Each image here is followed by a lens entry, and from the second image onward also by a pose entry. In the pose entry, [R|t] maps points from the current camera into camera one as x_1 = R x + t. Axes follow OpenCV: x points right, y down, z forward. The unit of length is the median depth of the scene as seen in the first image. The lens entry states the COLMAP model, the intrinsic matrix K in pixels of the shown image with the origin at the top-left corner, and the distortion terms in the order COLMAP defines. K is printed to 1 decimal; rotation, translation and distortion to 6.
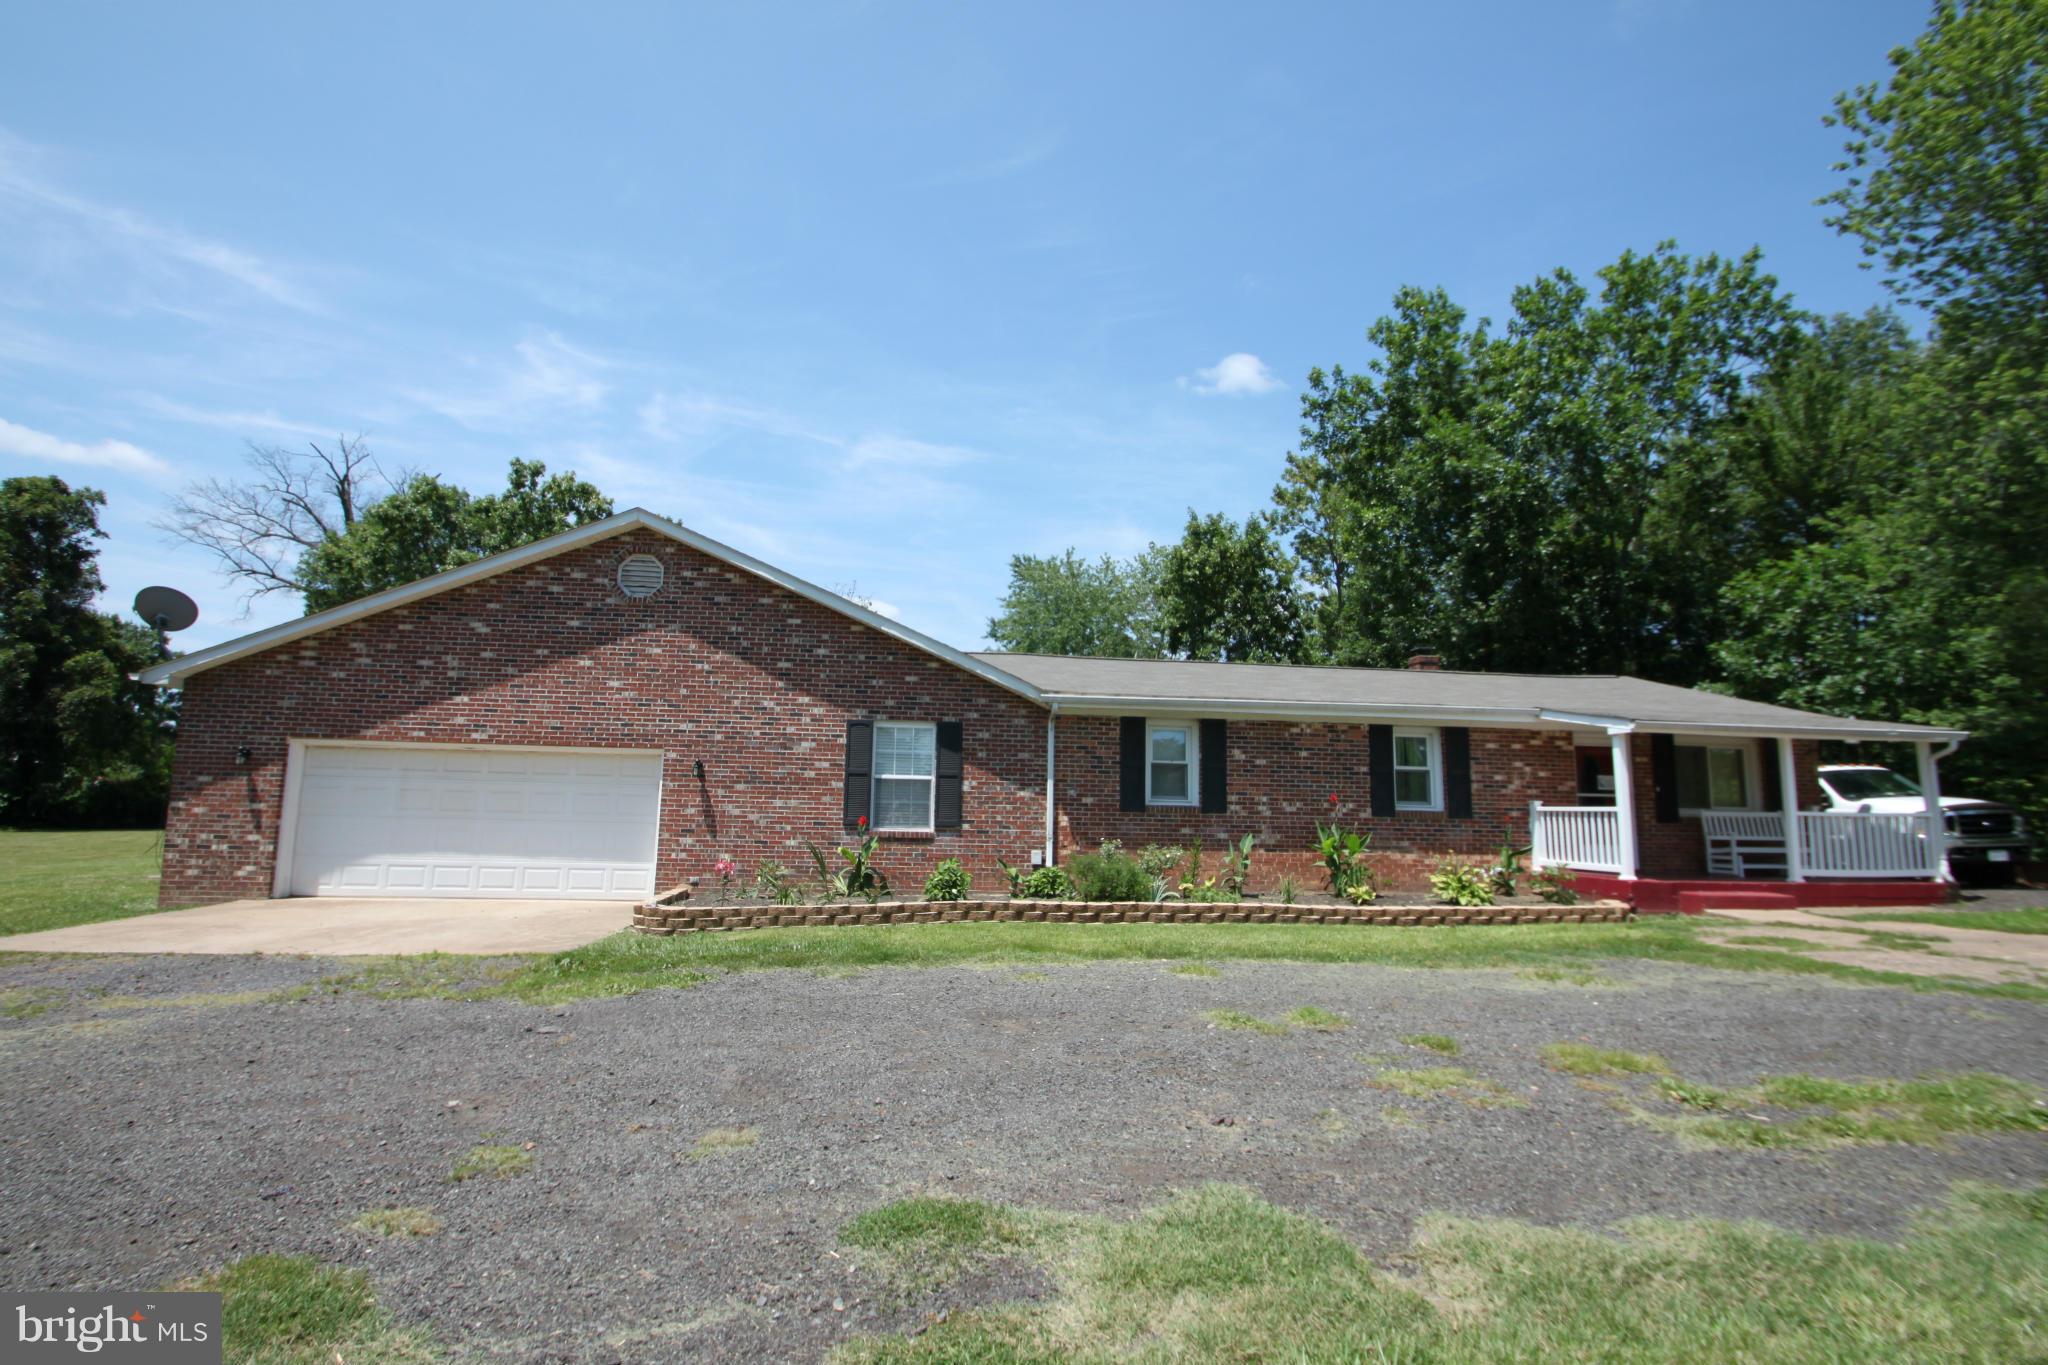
lens RADIAL K [[954.8, 0, 1009.2], [0, 954.8, 675.0], [0, 0, 1]] dist [0.003797, -0.006647]
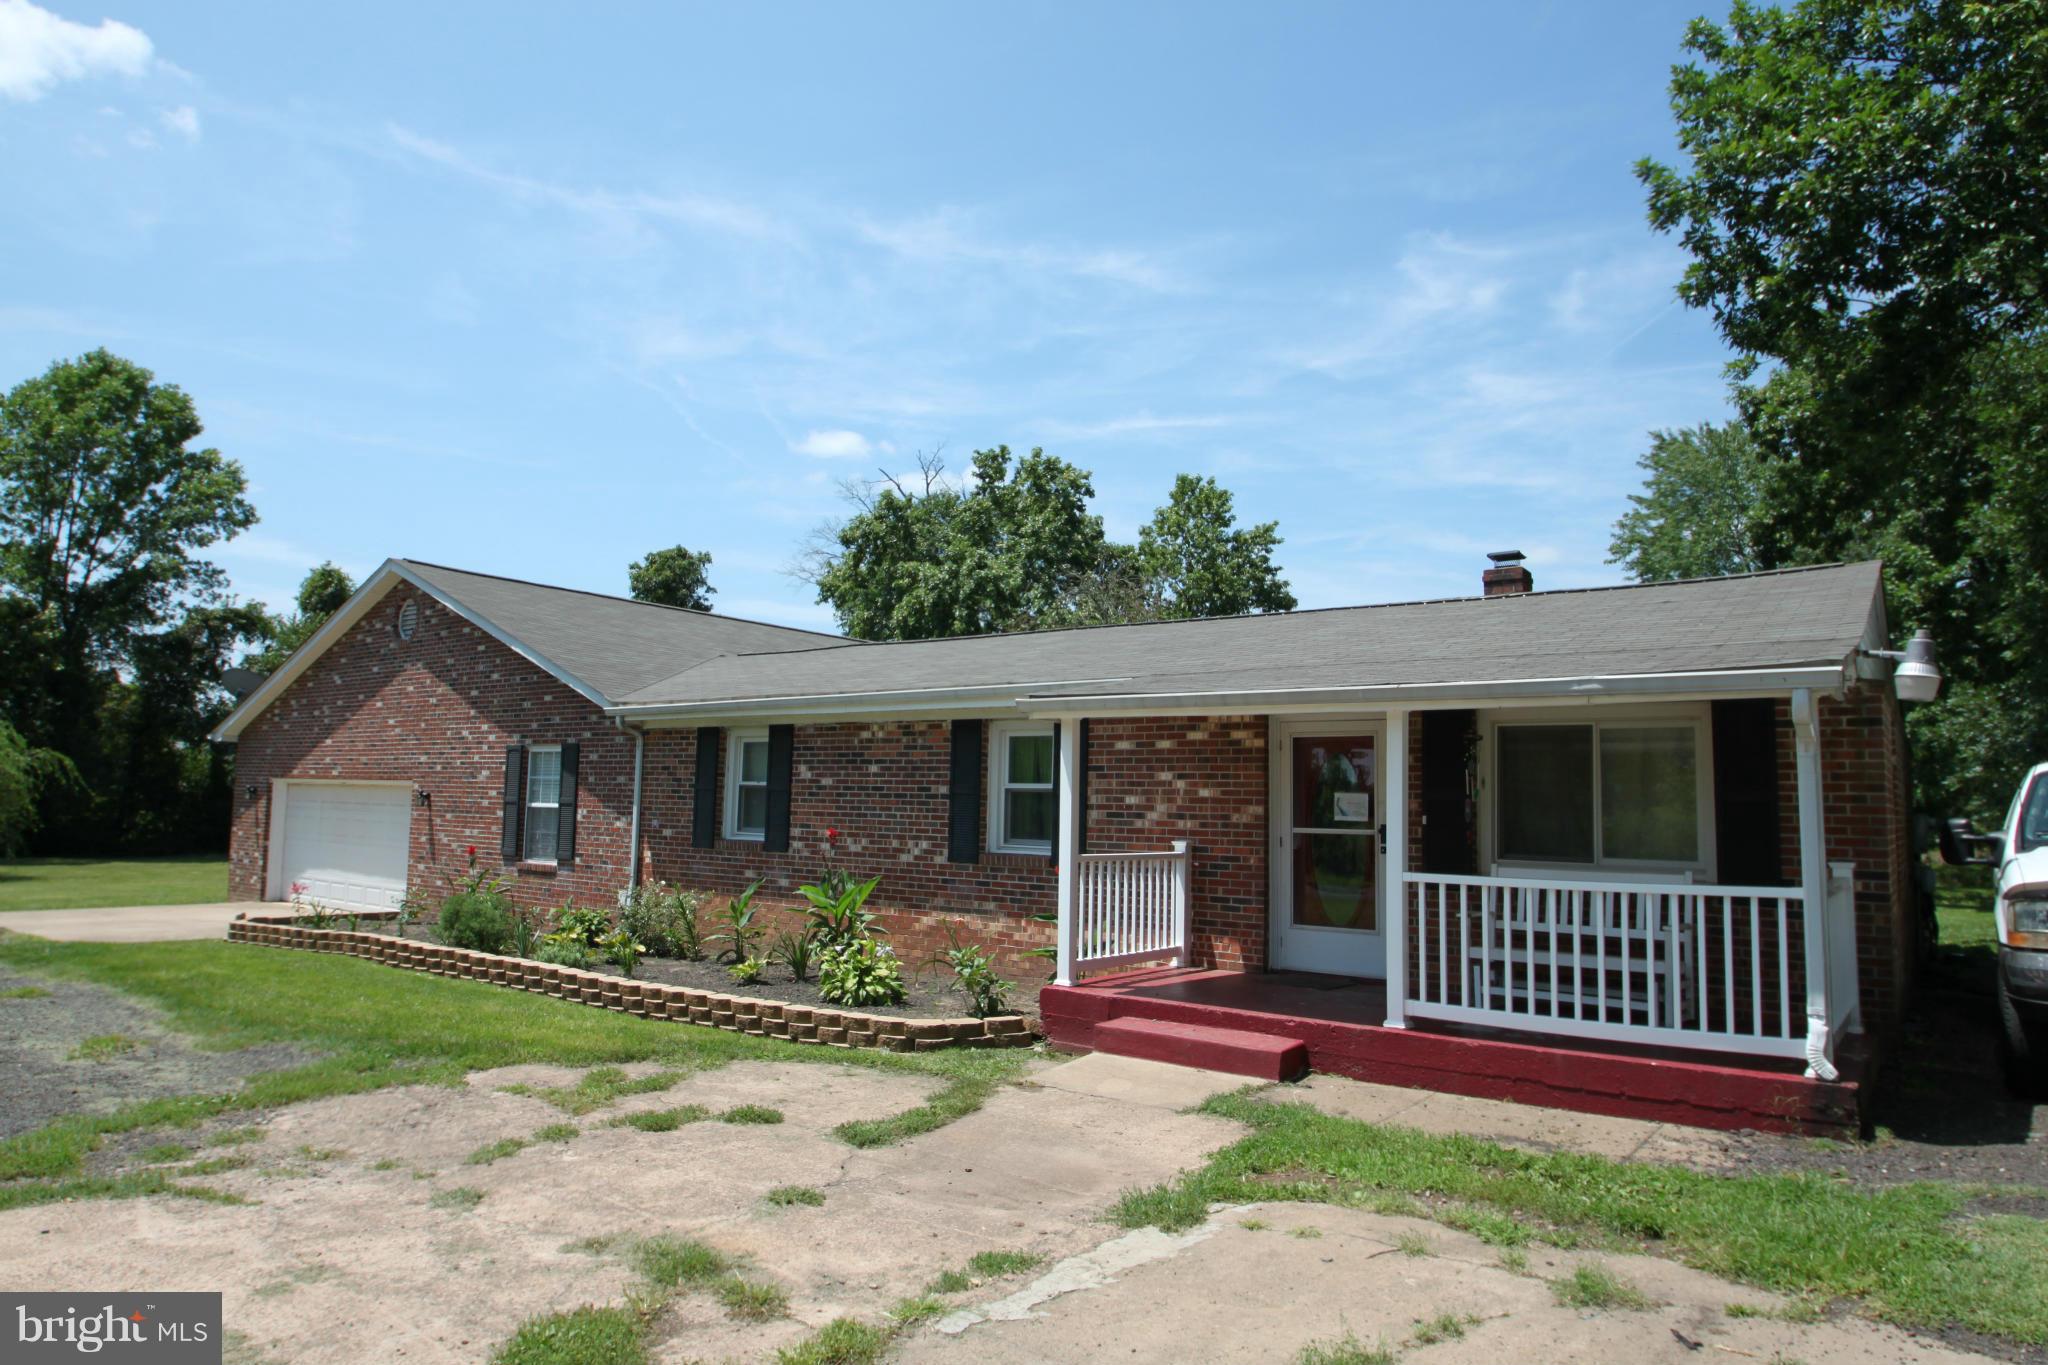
lens RADIAL K [[1258.2, 0, 1021.3], [0, 1258.2, 683.4], [0, 0, 1]] dist [-0.023751, 0.003651]
pose [[0.730821, -0.071014, -0.678865, 1.037865], [0.085816, 0.996241, -0.011831, 0.042517], [0.677153, -0.049611, 0.734168, 0.421197]]
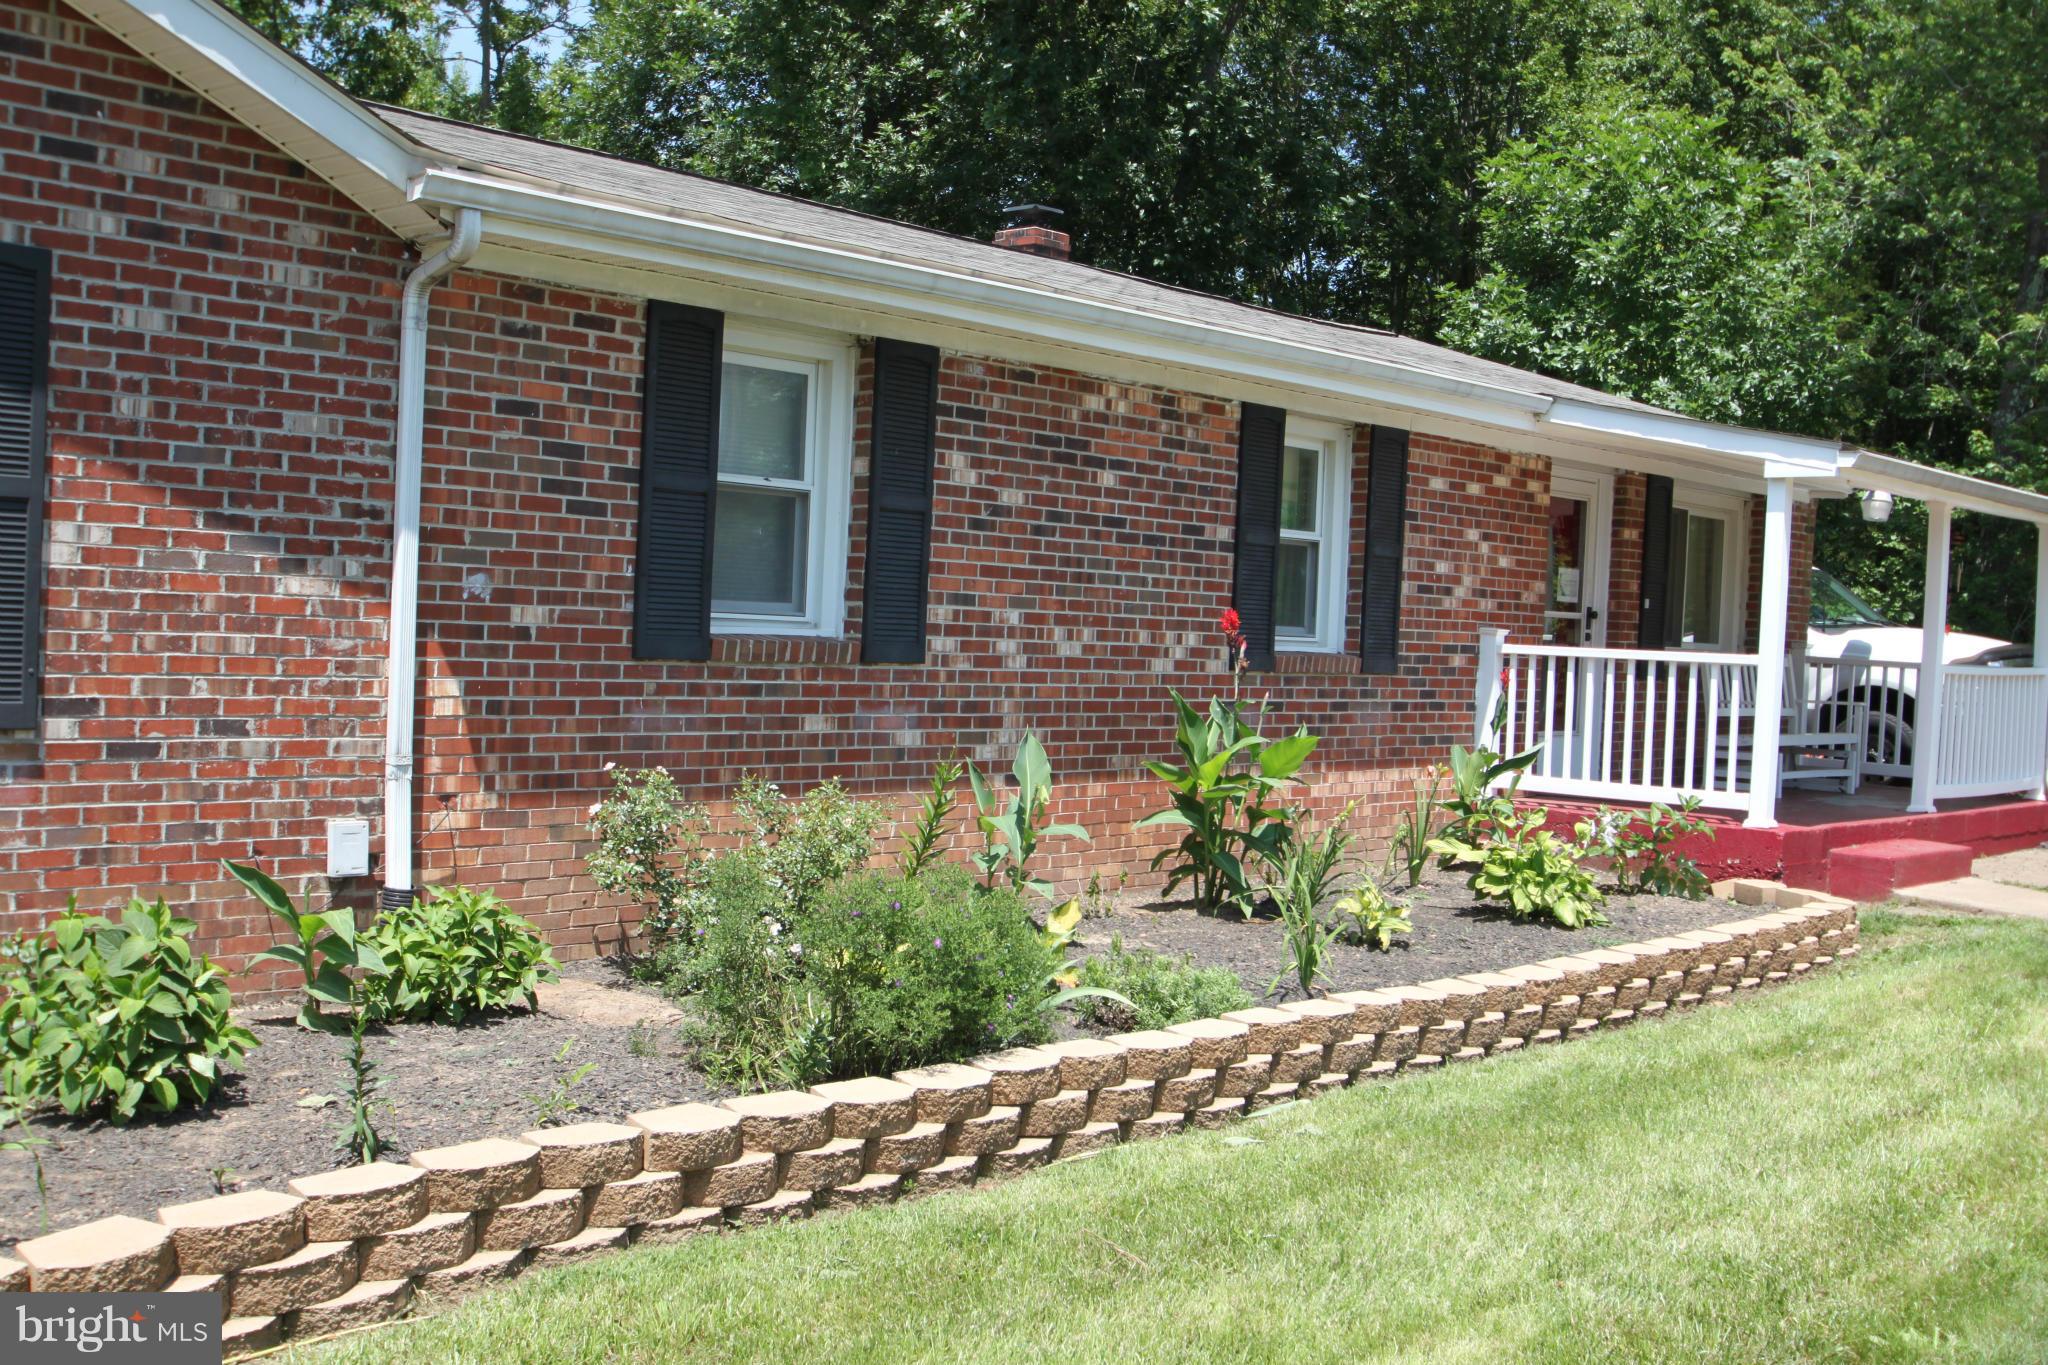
lens RADIAL K [[2125.7, 0, 978.1], [0, 2125.7, 695.5], [0, 0, 1]] dist [-0.081916, 0.000000]
pose [[0.765838, -0.010706, 0.642945, -0.189441], [-0.115203, 0.981400, 0.153566, 0.051072], [-0.632630, -0.191676, 0.750360, 0.493573]]
